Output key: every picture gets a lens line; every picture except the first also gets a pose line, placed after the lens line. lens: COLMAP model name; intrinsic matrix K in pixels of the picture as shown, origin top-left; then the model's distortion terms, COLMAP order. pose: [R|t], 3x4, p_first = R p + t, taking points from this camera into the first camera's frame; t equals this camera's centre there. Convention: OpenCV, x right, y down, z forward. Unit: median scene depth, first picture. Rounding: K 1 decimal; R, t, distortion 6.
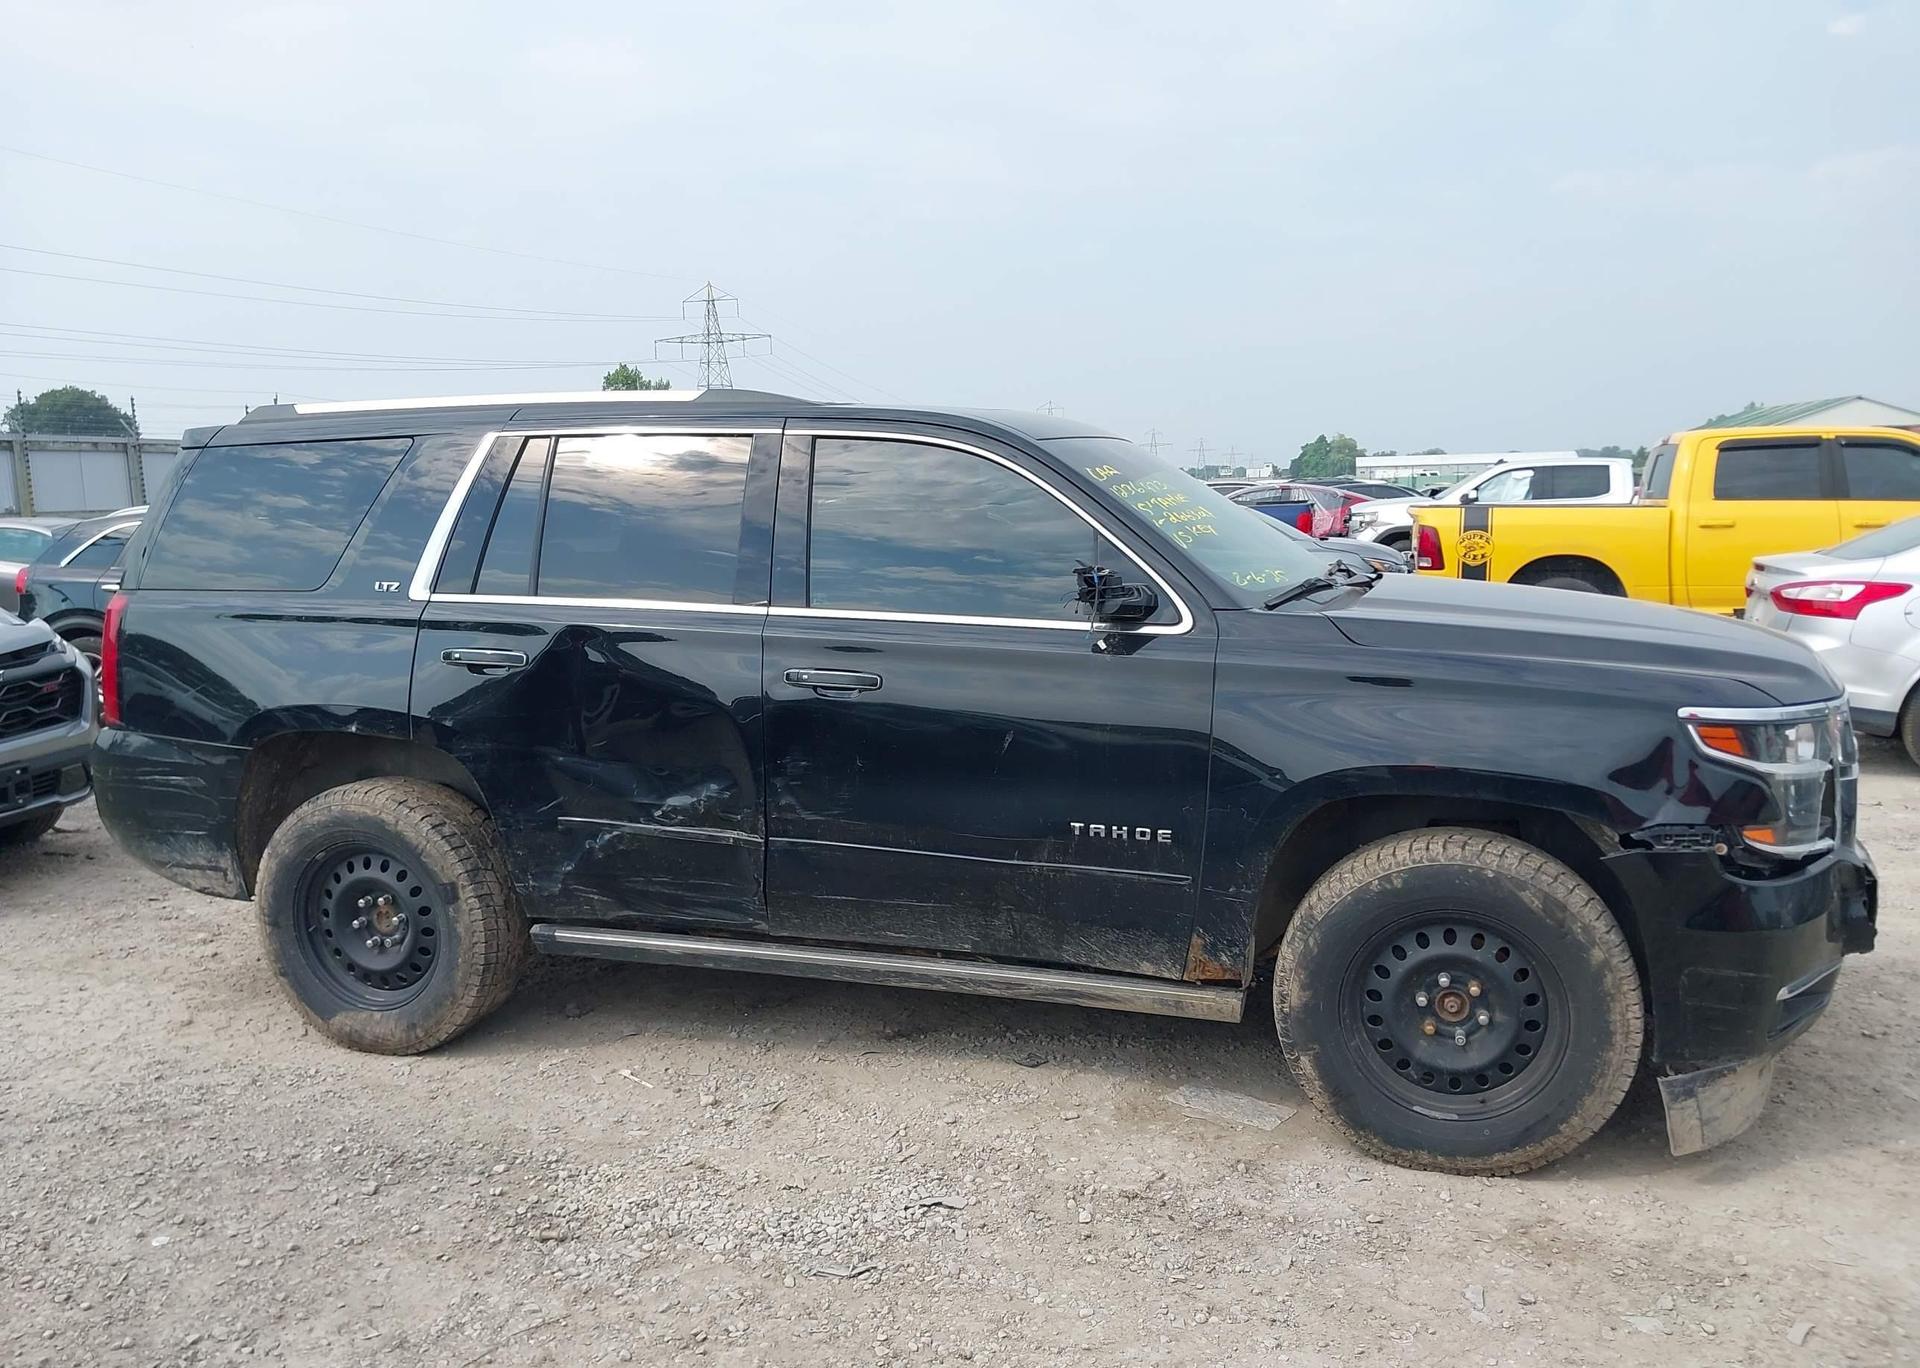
lens RADIAL K [[1511.7, 0, 935.0], [0, 1511.7, 687.2], [0, 0, 1]] dist [0.069868, -0.160557]
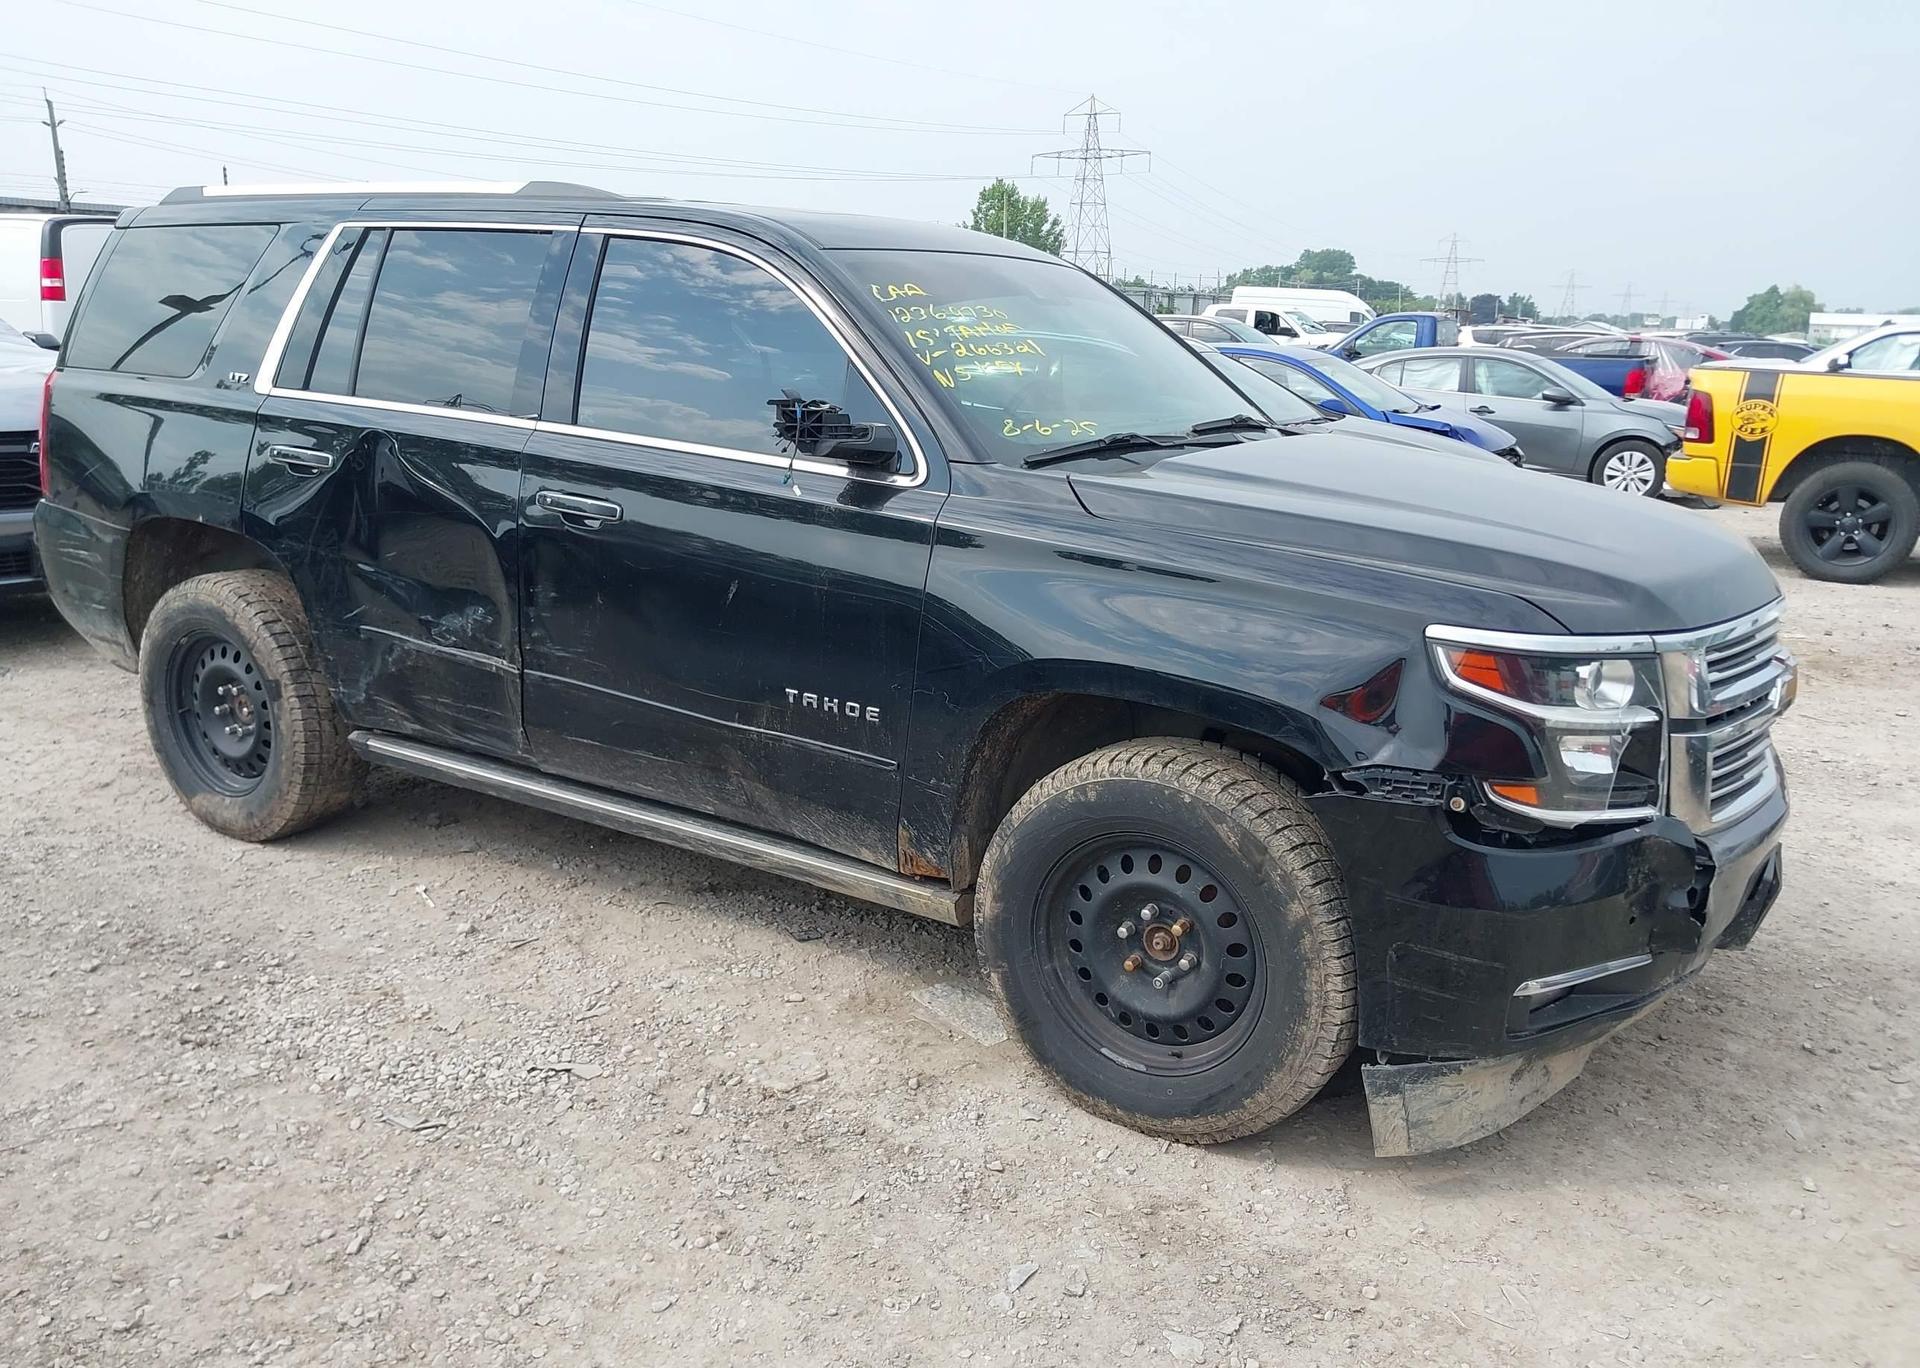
lens RADIAL K [[1513.5, 0, 950.6], [0, 1513.5, 685.8], [0, 0, 1]] dist [0.004416, 0.004790]
pose [[0.970327, 0.105280, -0.217675, 0.356427], [-0.080614, 0.989584, 0.119266, -0.024694], [0.227964, -0.098179, 0.968707, 0.141552]]
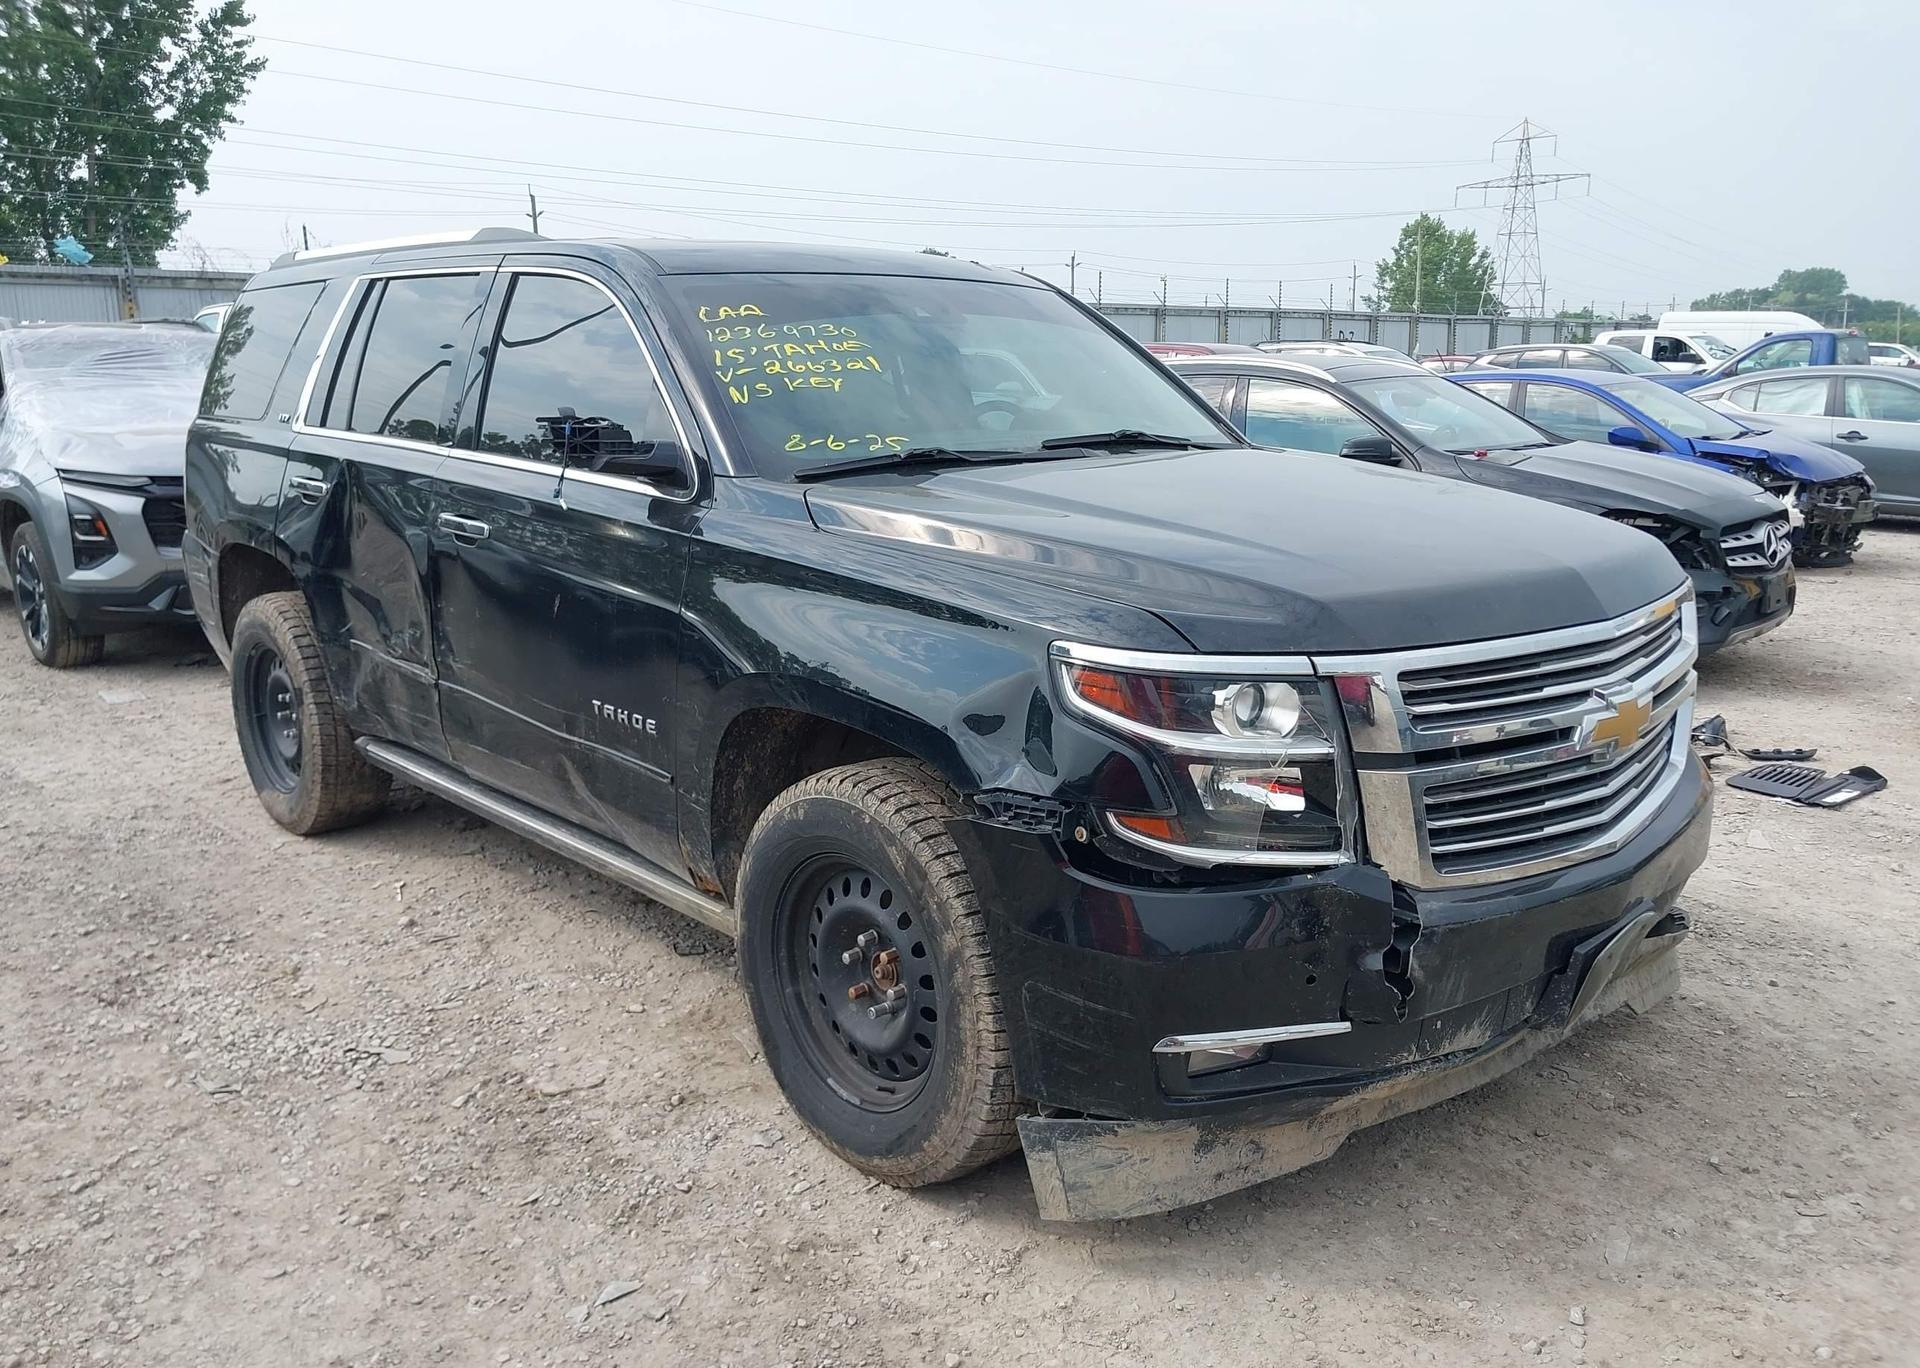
lens RADIAL K [[1519.3, 0, 949.6], [0, 1519.3, 680.8], [0, 0, 1]] dist [0.001271, 0.000059]
pose [[0.871403, 0.117944, -0.476178, 0.671171], [-0.075988, 0.991405, 0.106502, -0.033933], [0.484647, -0.056622, 0.872875, 0.277596]]
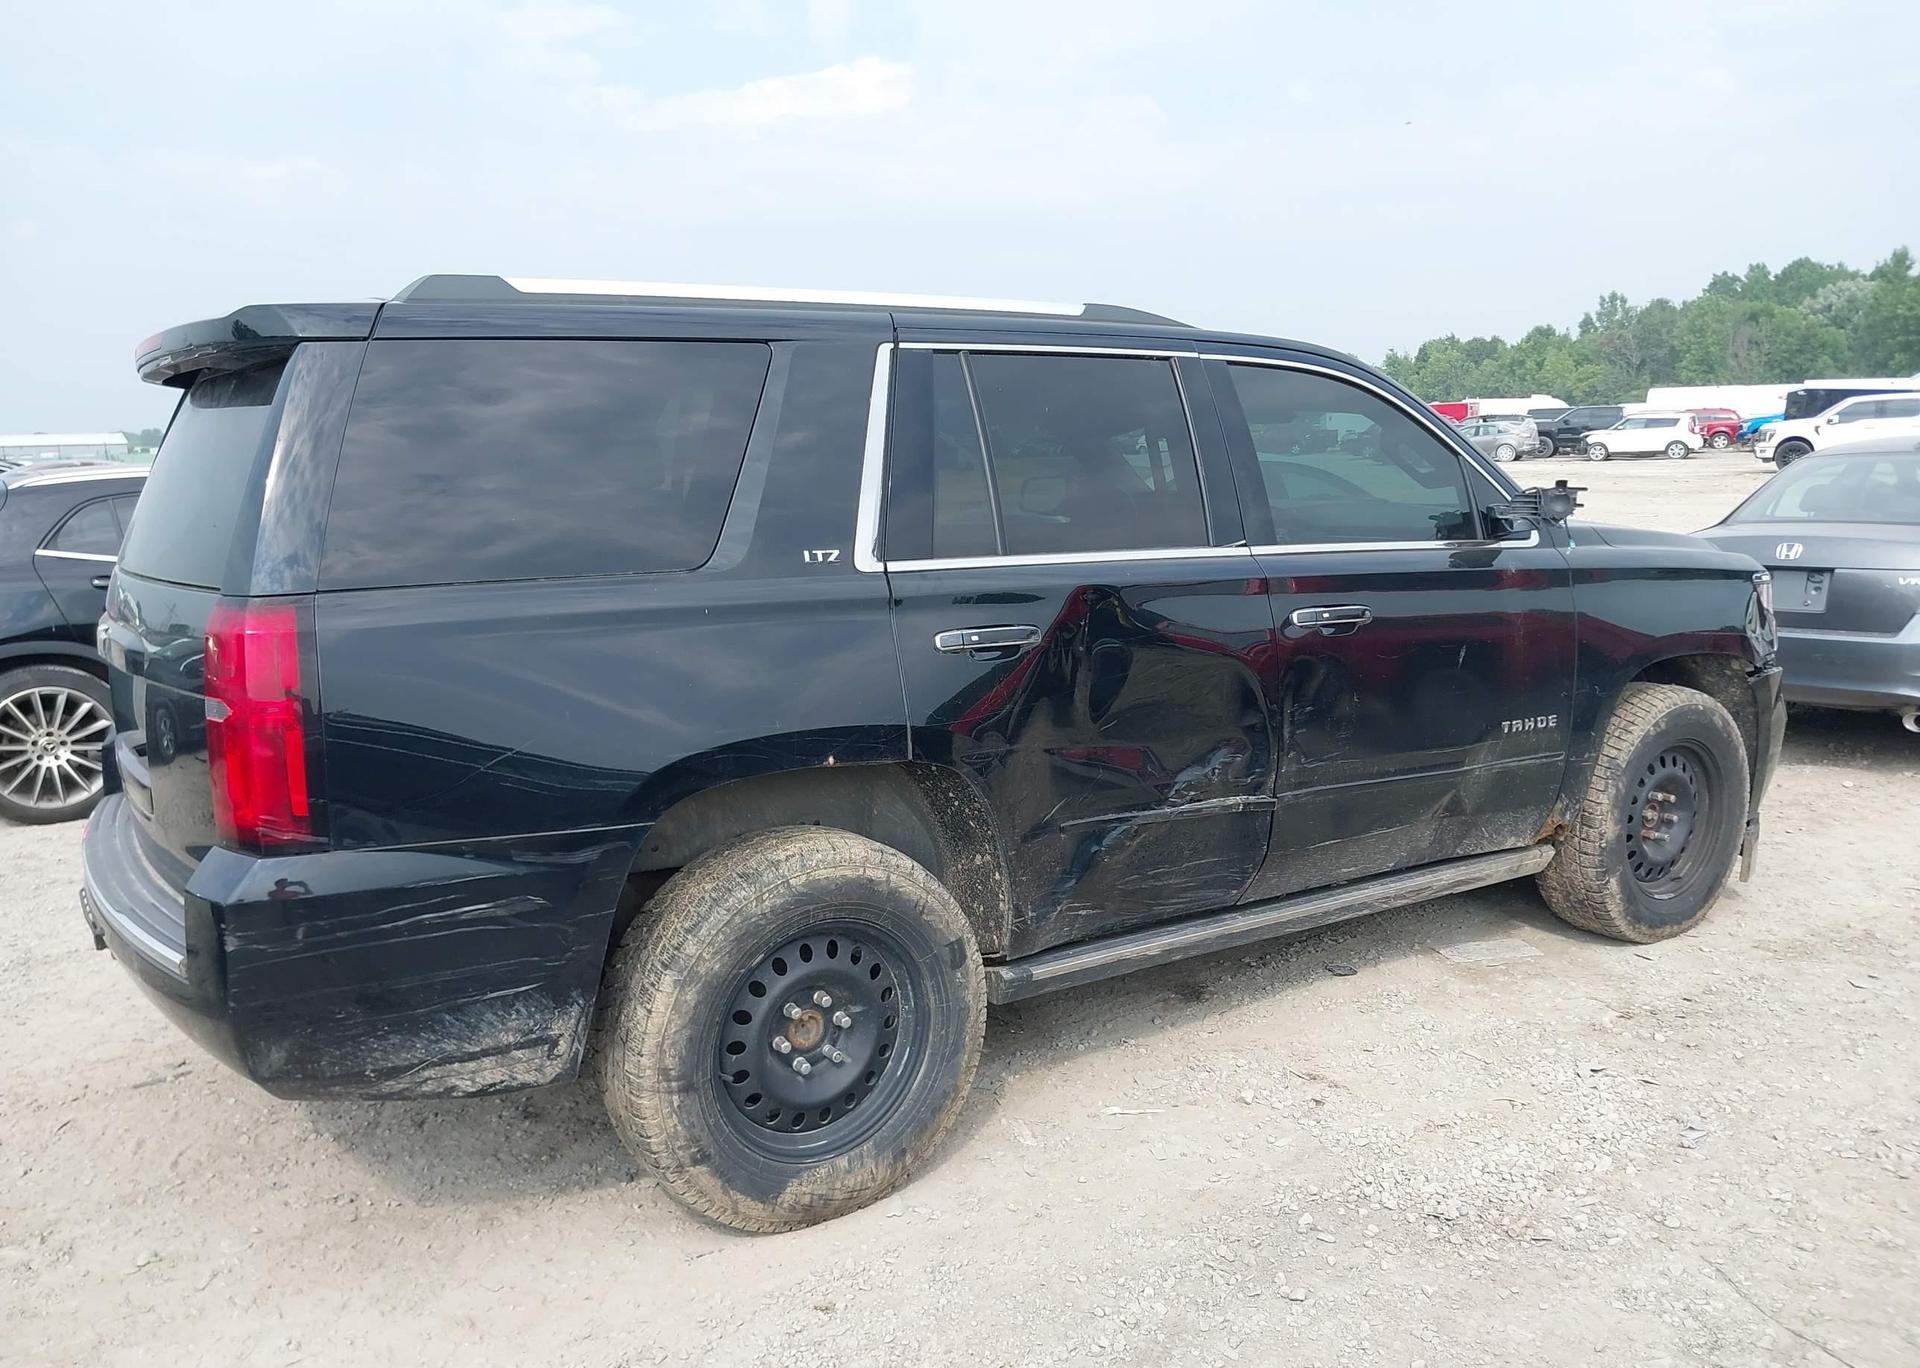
lens RADIAL K [[1469.9, 0, 960.0], [0, 1469.9, 684.0], [0, 0, 1]] dist [0.185694, -0.480744]
pose [[0.635554, -0.120637, 0.762573, -0.922714], [0.105551, 0.992020, 0.068965, -0.051887], [-0.764807, 0.036660, 0.643215, 0.558148]]
